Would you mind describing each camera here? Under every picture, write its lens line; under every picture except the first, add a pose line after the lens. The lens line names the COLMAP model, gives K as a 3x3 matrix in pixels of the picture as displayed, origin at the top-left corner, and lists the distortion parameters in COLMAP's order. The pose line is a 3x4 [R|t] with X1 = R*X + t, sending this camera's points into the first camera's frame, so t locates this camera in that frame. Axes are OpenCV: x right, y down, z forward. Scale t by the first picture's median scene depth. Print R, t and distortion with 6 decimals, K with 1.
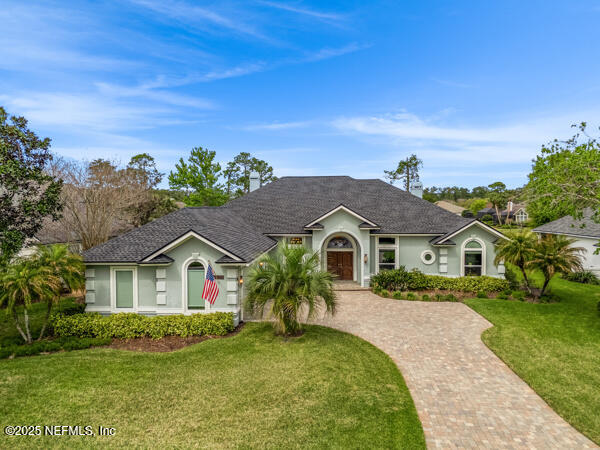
lens RADIAL K [[454.2, 0, 300.0], [0, 454.2, 225.0], [0, 0, 1]] dist [0.068863, -0.067198]
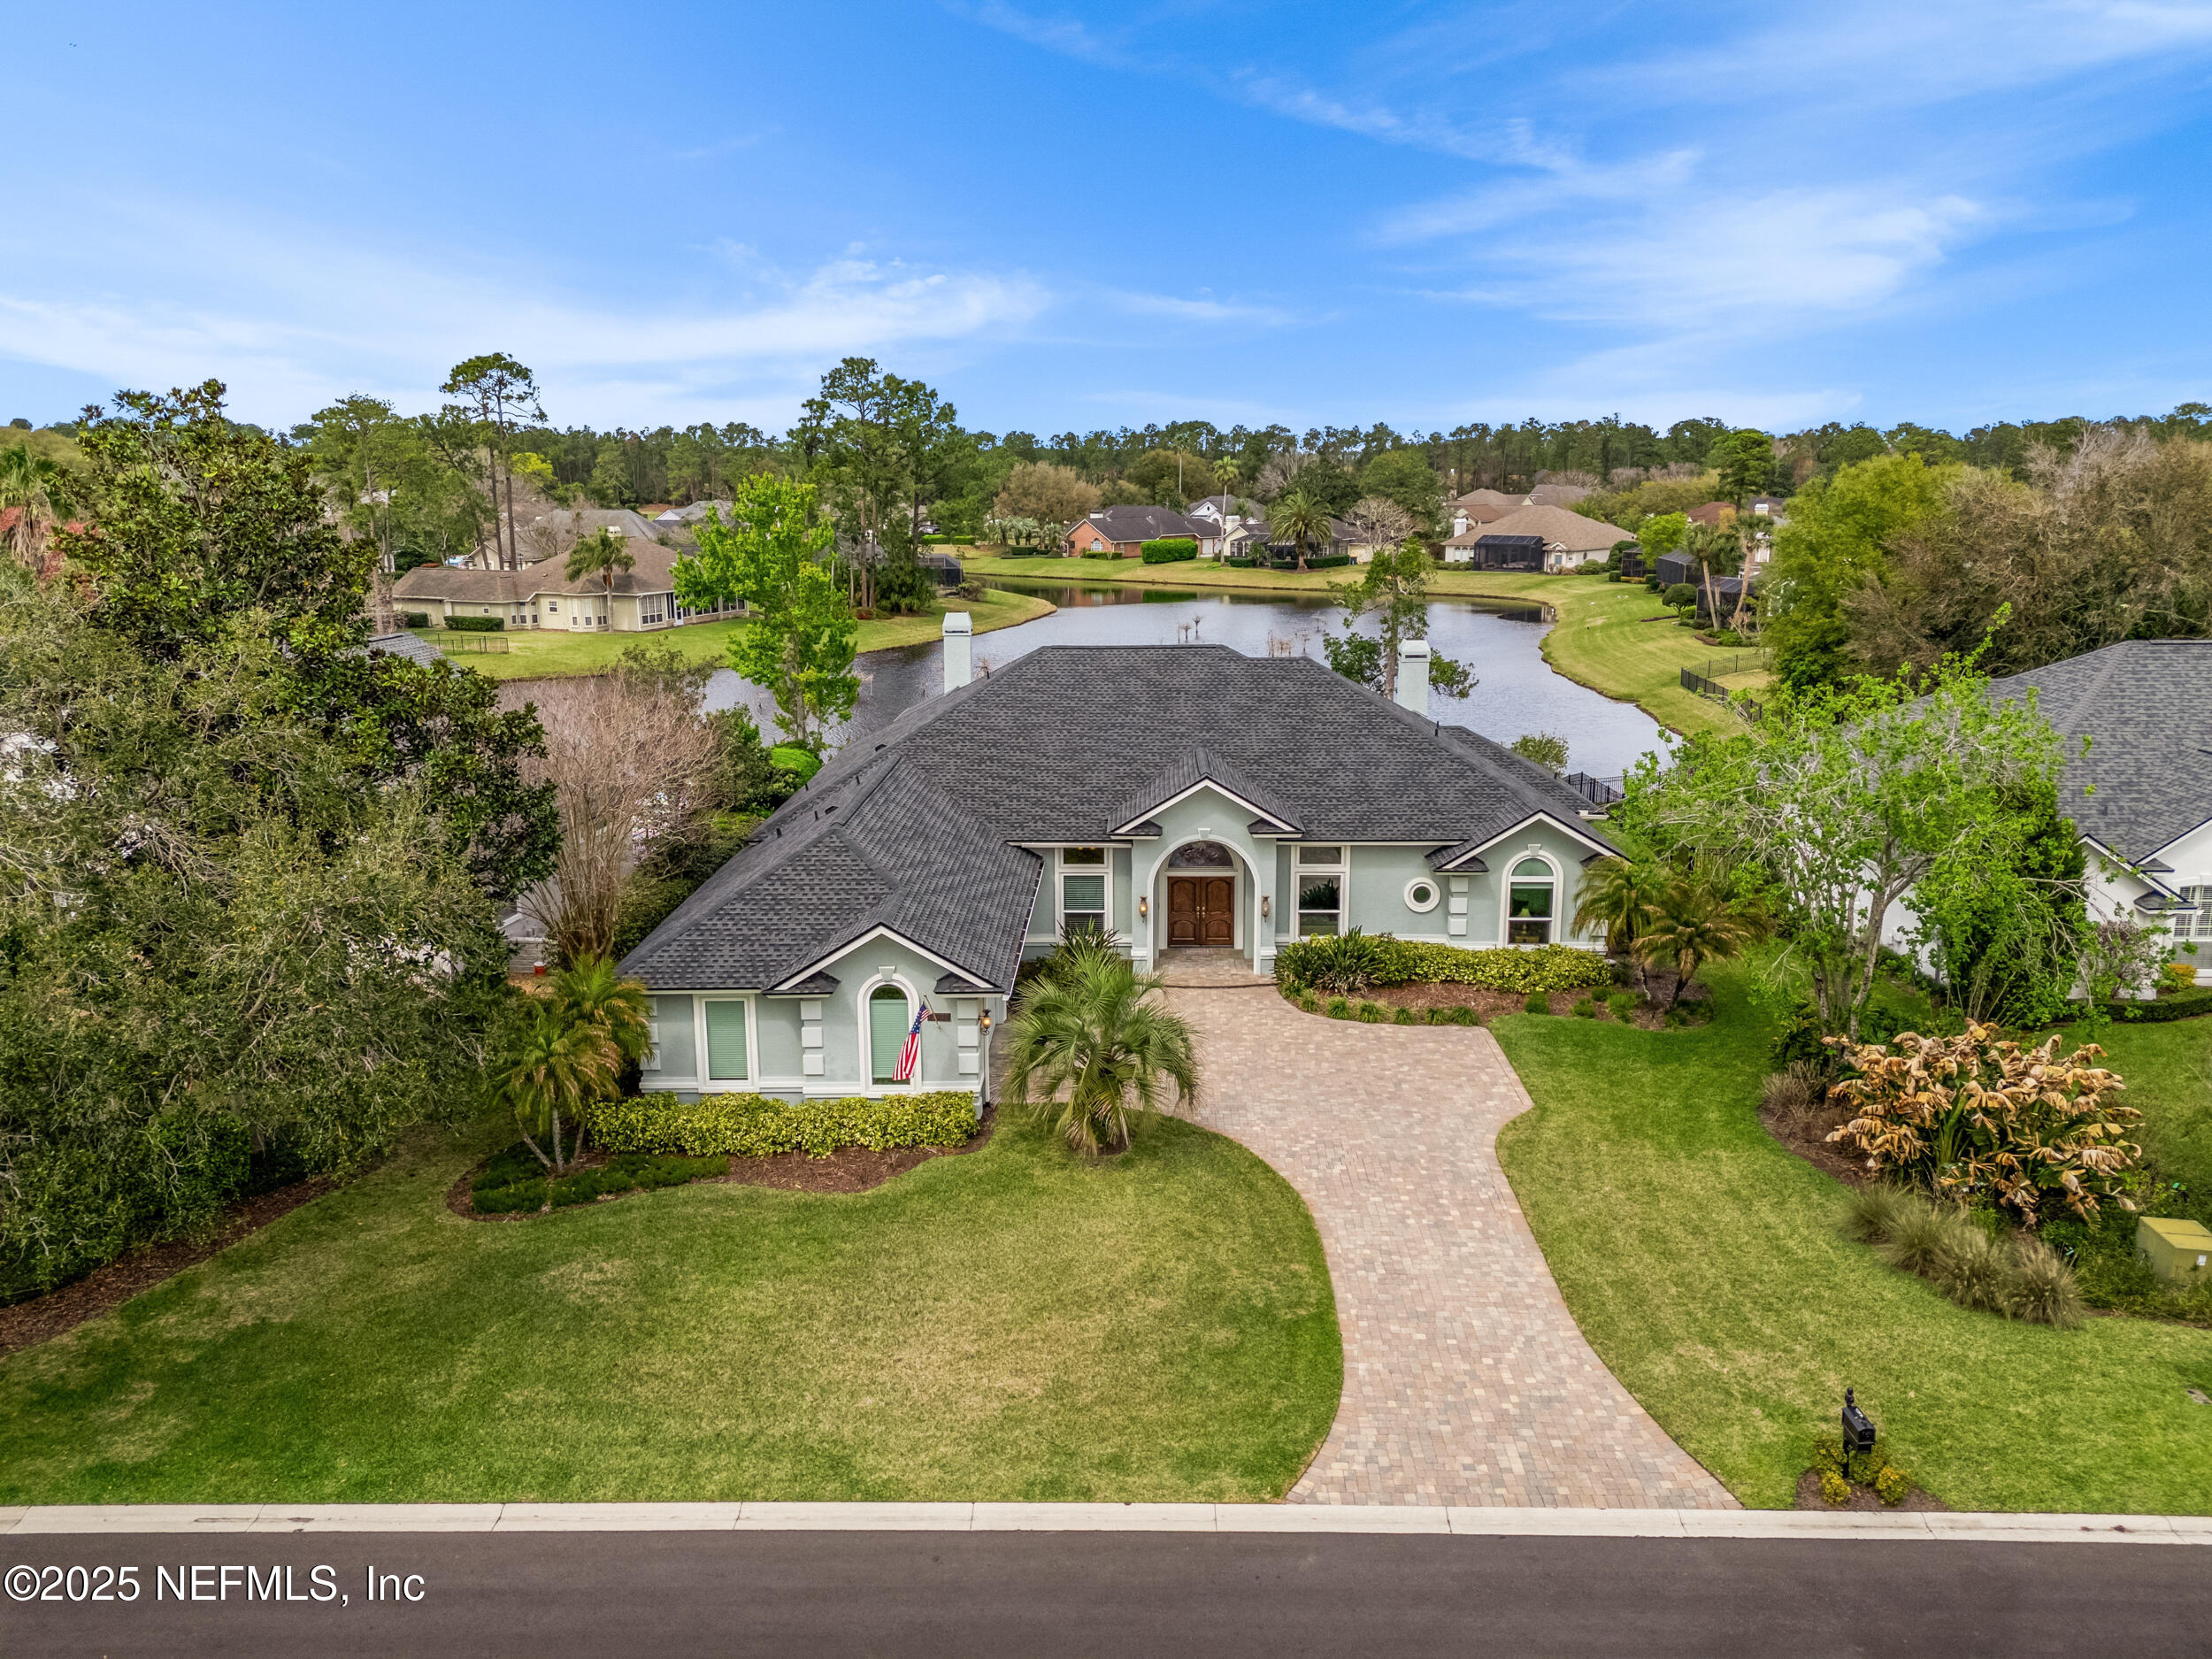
lens RADIAL K [[1674.6, 0, 1106.0], [0, 1674.6, 829.5], [0, 0, 1]] dist [0.068863, -0.067198]
pose [[0.999211, -0.010052, 0.038434, -0.073984], [0.003168, 0.984541, 0.175128, -0.361990], [-0.039601, -0.174868, 0.983795, -0.620632]]
